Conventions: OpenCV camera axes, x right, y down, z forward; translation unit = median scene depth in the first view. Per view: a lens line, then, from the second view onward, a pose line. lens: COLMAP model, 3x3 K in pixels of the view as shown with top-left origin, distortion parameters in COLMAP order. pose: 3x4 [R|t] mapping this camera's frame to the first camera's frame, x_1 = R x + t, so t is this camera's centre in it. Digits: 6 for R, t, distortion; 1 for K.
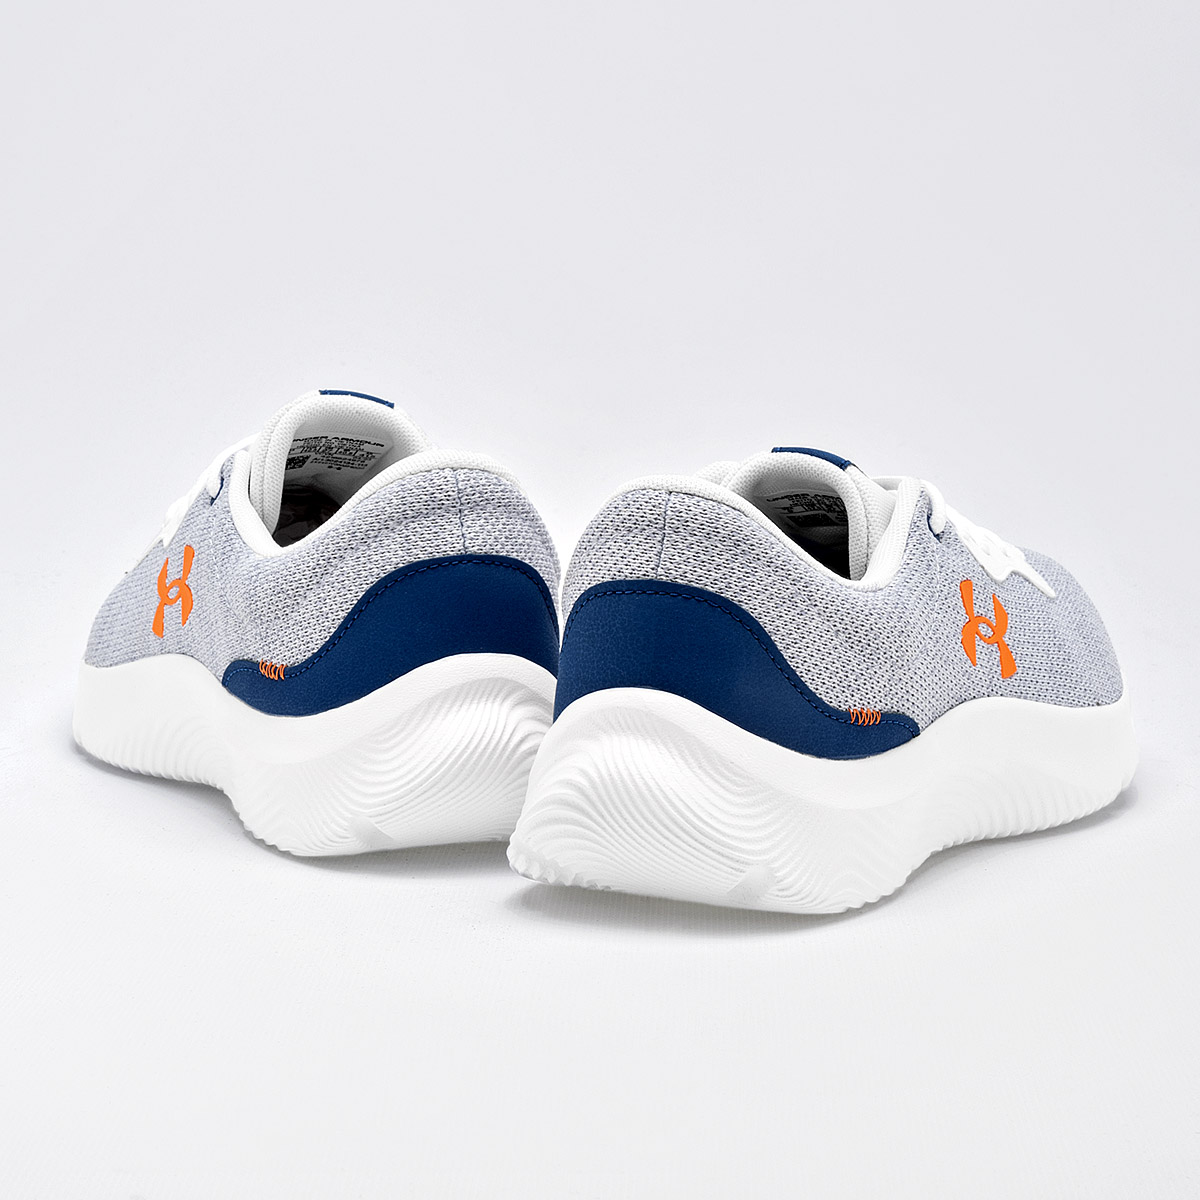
lens RADIAL K [[3045.5, 0, 600.0], [0, 3045.5, 600.0], [0, 0, 1]] dist [0.020701, -0.307880]
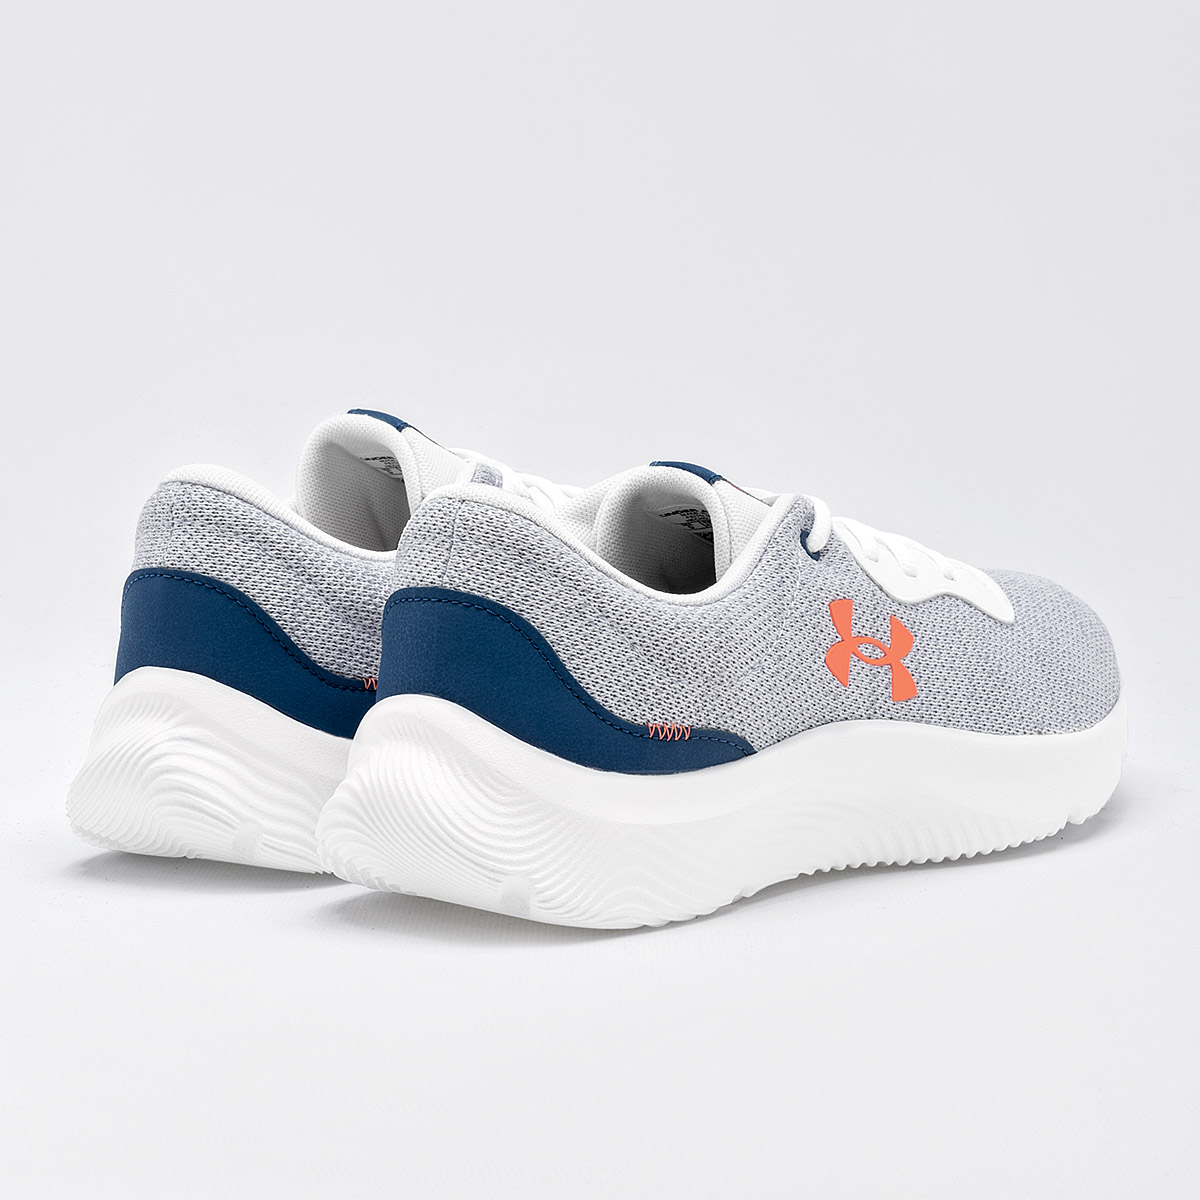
lens RADIAL K [[3045.5, 0, 600.0], [0, 3045.5, 600.0], [0, 0, 1]] dist [0.020701, -0.307880]
pose [[0.972487, 0.018210, -0.232245, 0.300281], [-0.022233, 0.999644, -0.014719, 0.011000], [0.231894, 0.019478, 0.972546, 0.037693]]
